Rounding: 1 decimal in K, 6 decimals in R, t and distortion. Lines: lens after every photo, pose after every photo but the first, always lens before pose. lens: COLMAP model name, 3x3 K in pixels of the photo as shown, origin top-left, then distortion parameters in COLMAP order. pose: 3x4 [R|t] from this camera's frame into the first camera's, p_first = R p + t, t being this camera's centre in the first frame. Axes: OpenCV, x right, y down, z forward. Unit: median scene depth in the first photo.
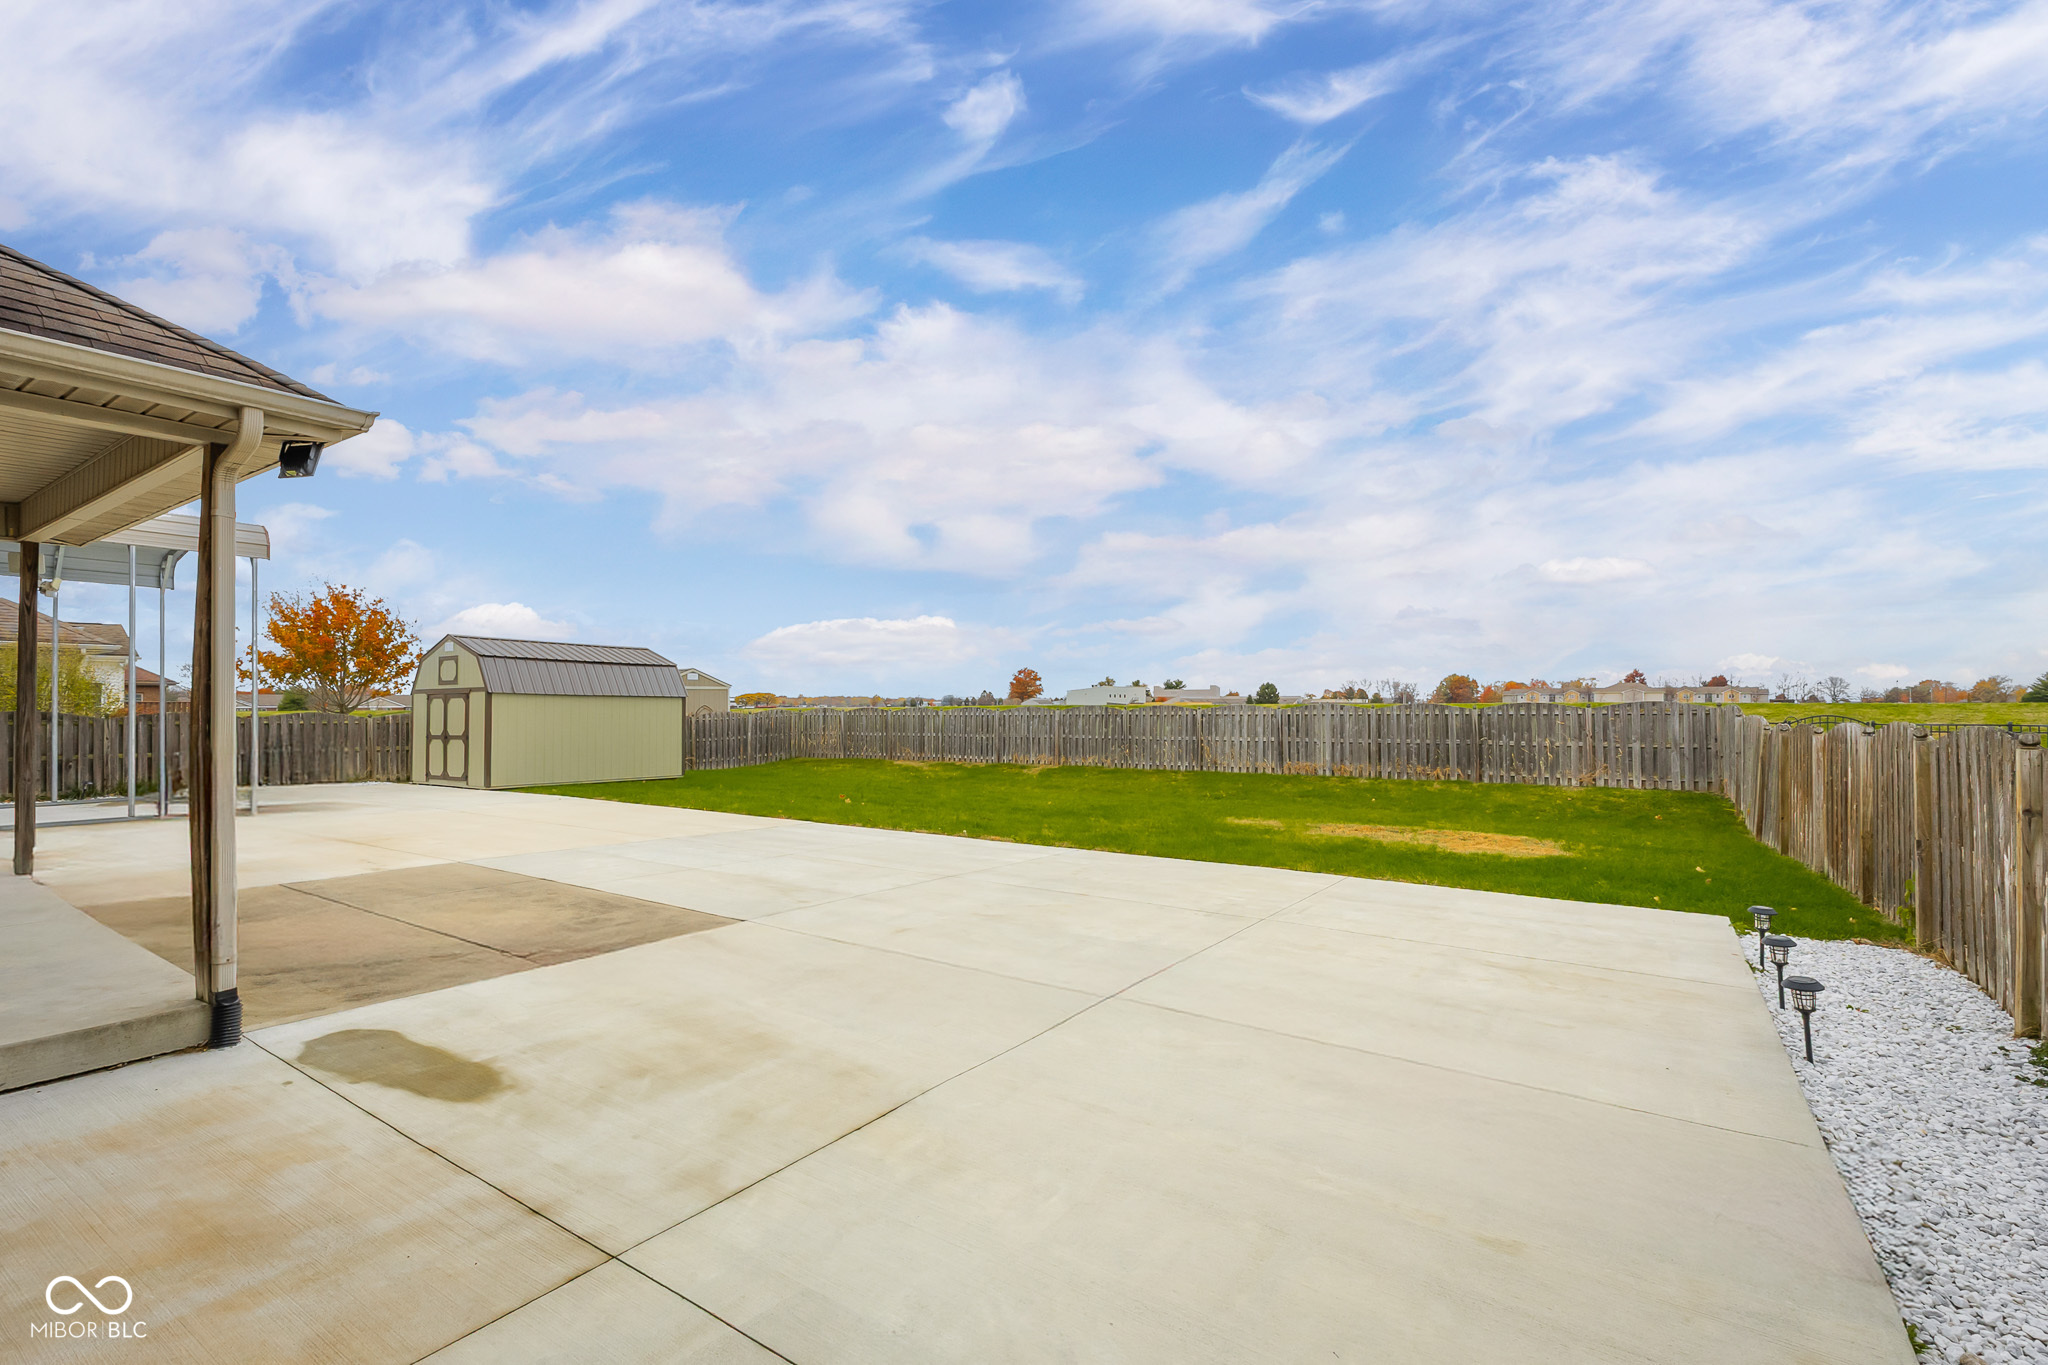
lens RADIAL K [[918.6, 0, 1016.8], [0, 918.6, 696.7], [0, 0, 1]] dist [-0.001066, 0.001060]
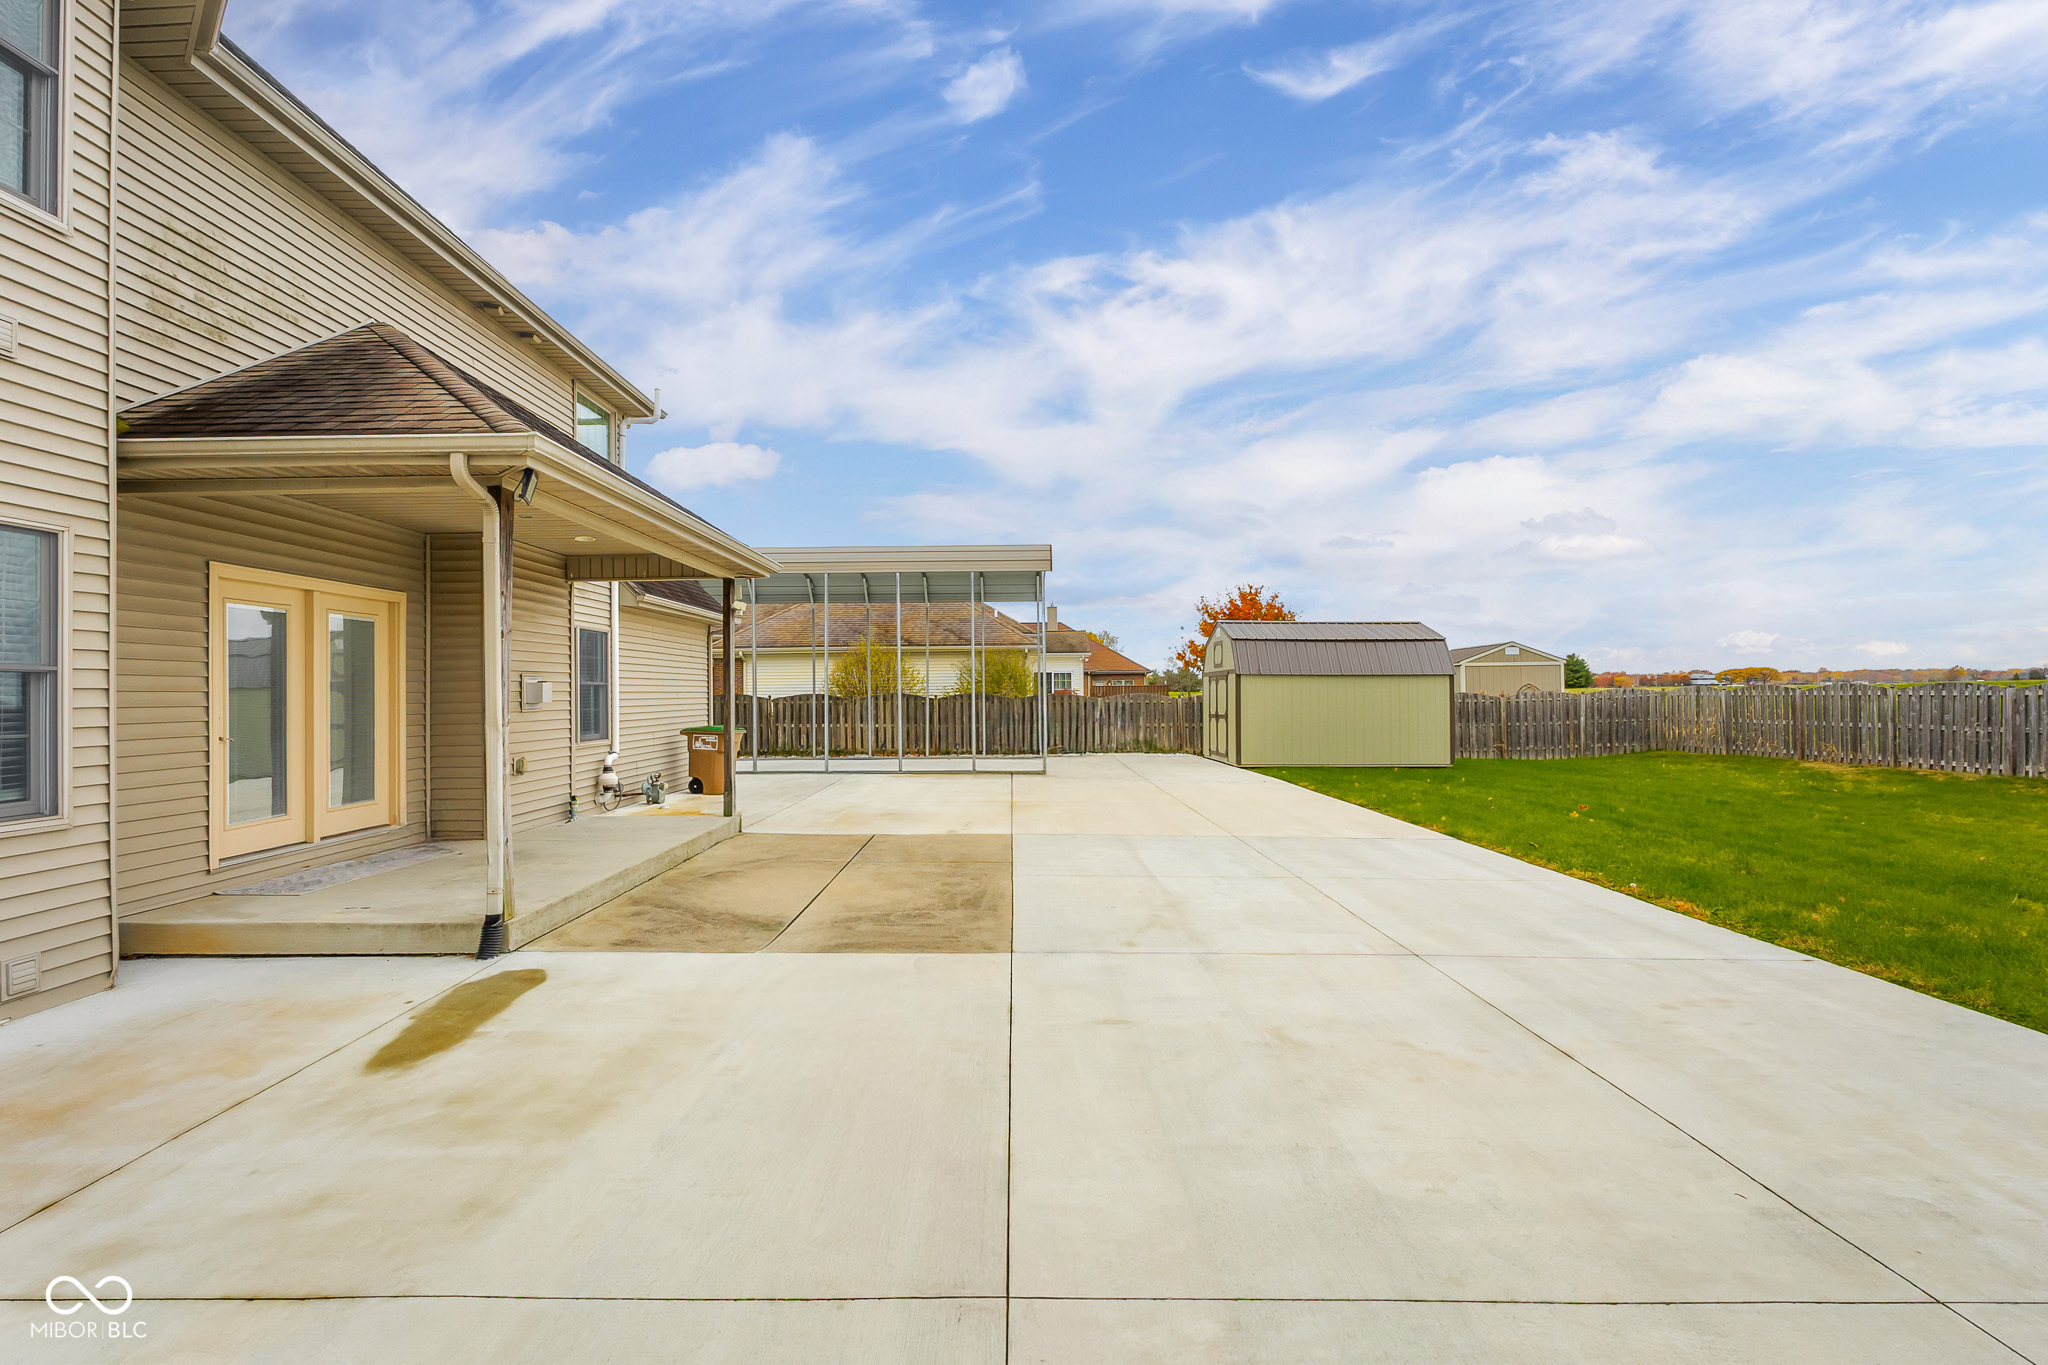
lens RADIAL K [[908.5, 0, 1024.0], [0, 908.5, 682.5], [0, 0, 1]] dist [-0.001368, 0.000374]
pose [[0.566457, -0.012670, -0.823994, 0.132852], [0.017730, 0.999838, -0.003185, 0.003595], [0.823900, -0.012805, 0.566590, 0.201391]]
